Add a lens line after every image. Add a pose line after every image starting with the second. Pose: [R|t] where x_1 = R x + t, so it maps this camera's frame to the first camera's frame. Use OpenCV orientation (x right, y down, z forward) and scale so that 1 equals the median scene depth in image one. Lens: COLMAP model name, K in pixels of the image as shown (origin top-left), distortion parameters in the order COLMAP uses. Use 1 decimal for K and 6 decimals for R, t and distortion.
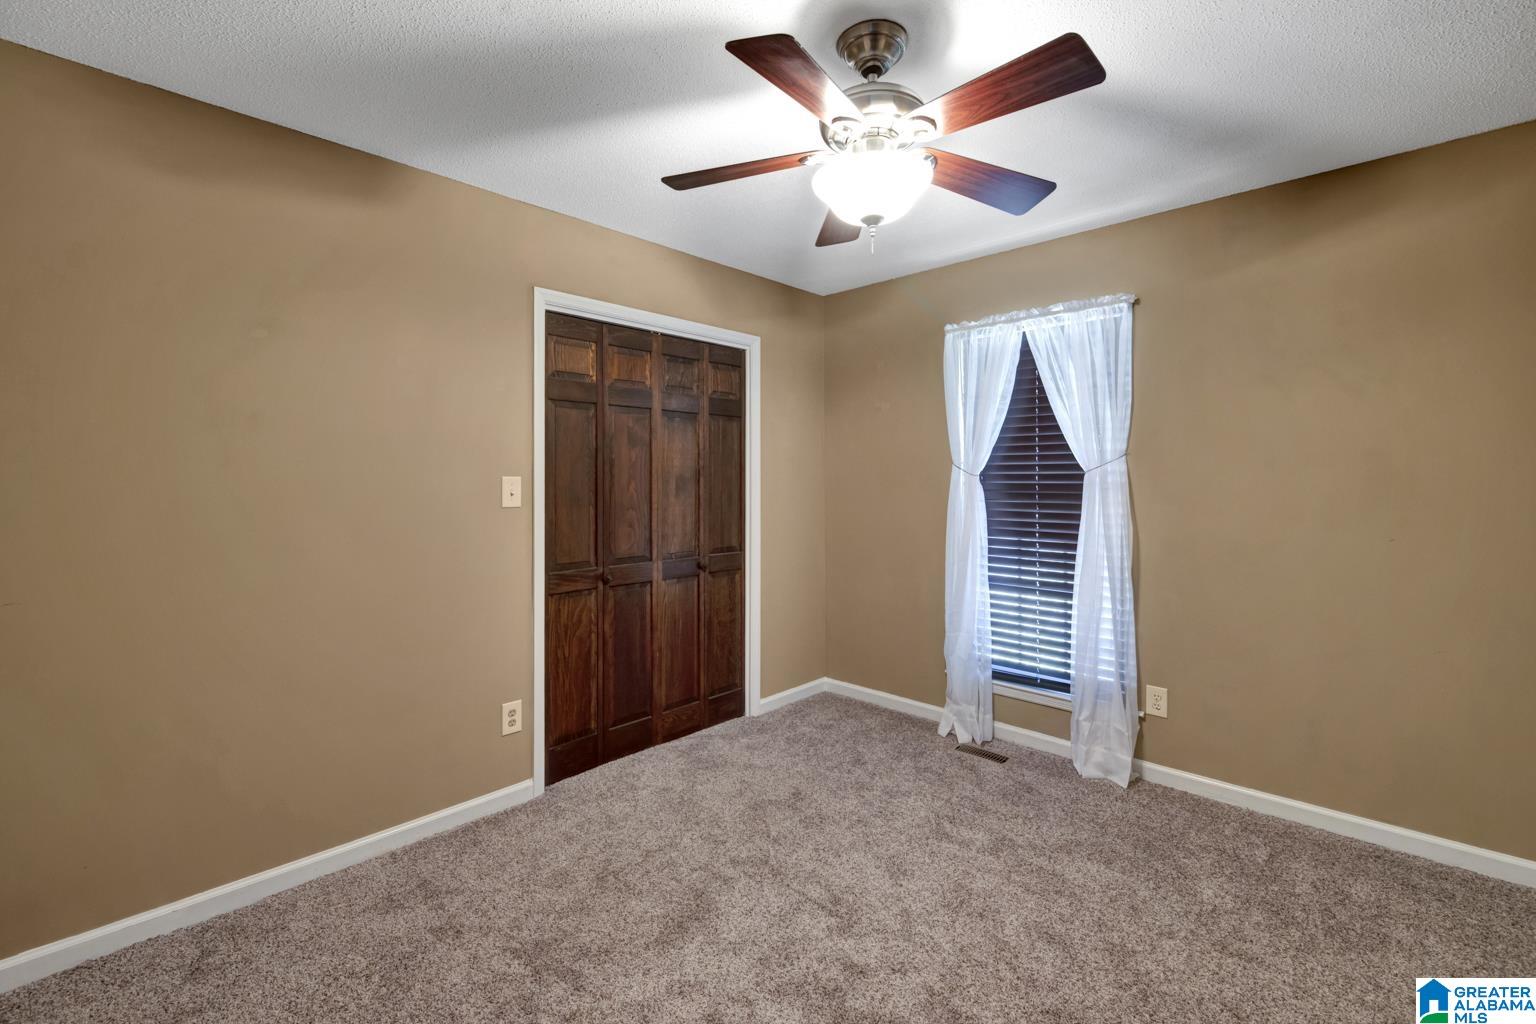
lens RADIAL K [[659.8, 0, 766.9], [0, 659.8, 474.1], [0, 0, 1]] dist [0.001196, -0.000620]
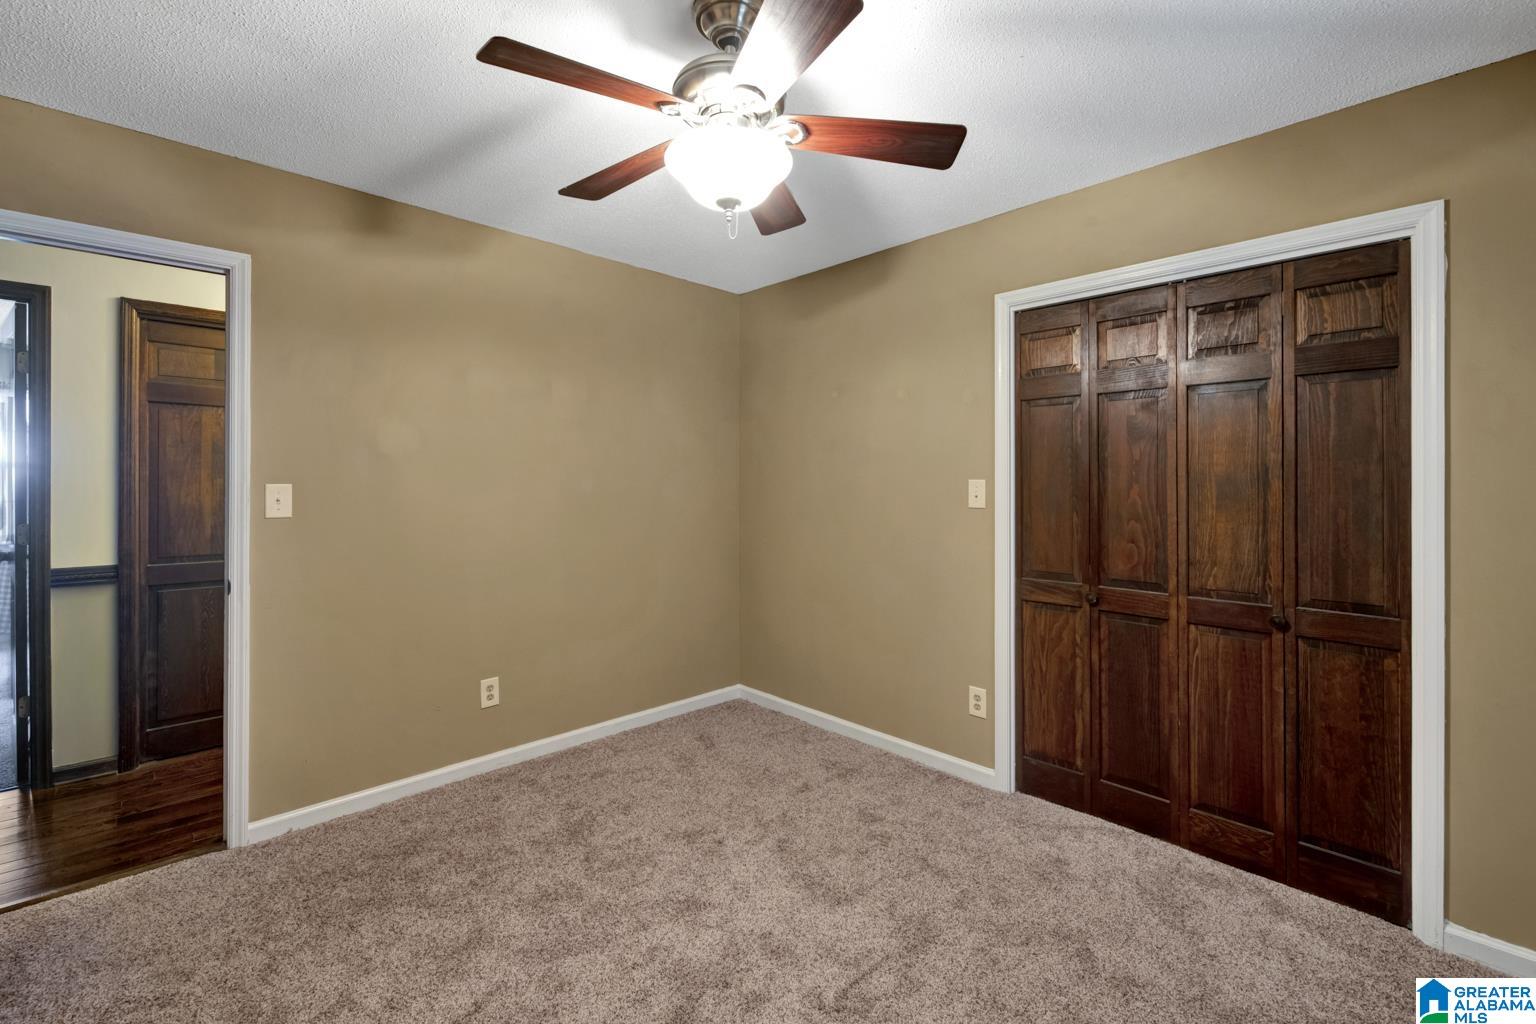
lens RADIAL K [[659.8, 0, 767.8], [0, 659.8, 482.4], [0, 0, 1]] dist [0.001196, -0.000620]
pose [[-0.041409, 0.003121, -0.999137, 0.632194], [0.006437, 0.999975, 0.002857, 0.002895], [0.999122, -0.006313, -0.041428, 0.627435]]
